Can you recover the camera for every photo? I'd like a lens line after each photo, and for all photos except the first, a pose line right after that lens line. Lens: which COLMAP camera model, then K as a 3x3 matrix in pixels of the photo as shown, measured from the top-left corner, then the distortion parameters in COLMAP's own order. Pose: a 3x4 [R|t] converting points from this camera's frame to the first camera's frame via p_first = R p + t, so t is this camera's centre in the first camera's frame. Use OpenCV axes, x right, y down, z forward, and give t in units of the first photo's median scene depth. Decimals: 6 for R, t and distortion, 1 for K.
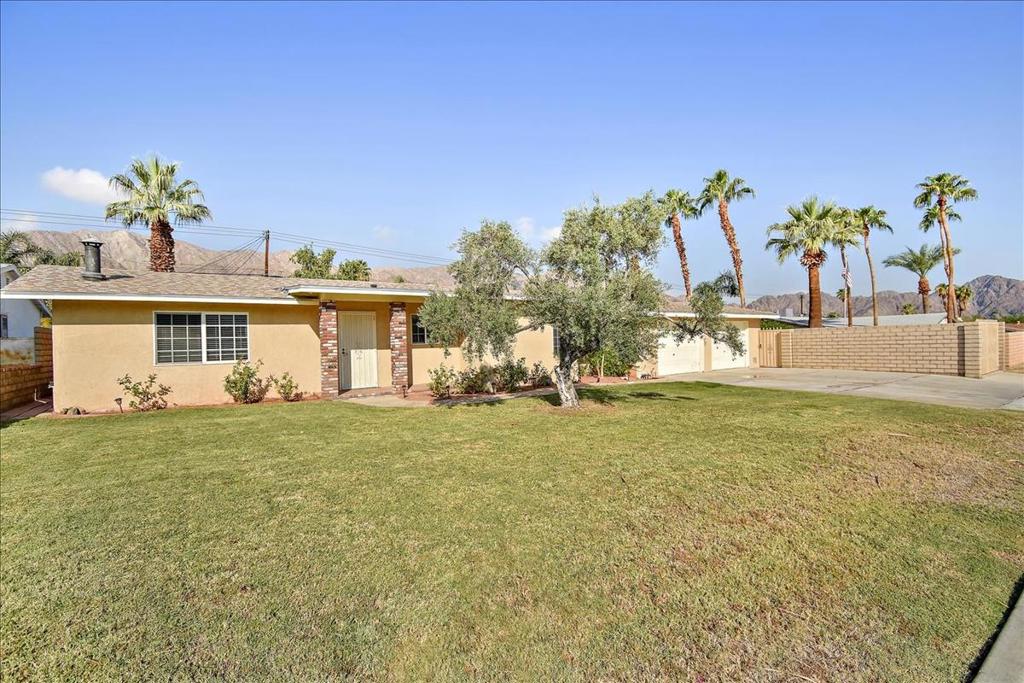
lens RADIAL K [[449.6, 0, 535.9], [0, 449.6, 347.9], [0, 0, 1]] dist [-0.000936, -0.000317]
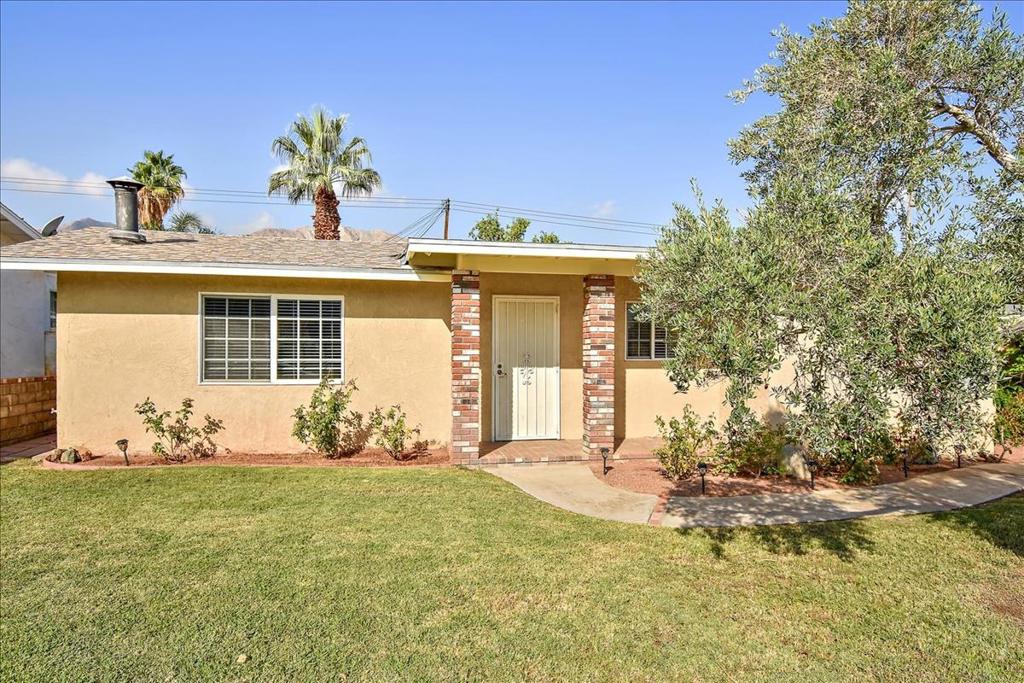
lens RADIAL K [[561.8, 0, 512.0], [0, 561.8, 341.5], [0, 0, 1]] dist [0.001338, 0.000160]
pose [[0.886185, 0.023818, -0.462719, -0.116630], [-0.036330, 0.999175, -0.018147, -0.015898], [0.461905, 0.032892, 0.886319, 0.456915]]
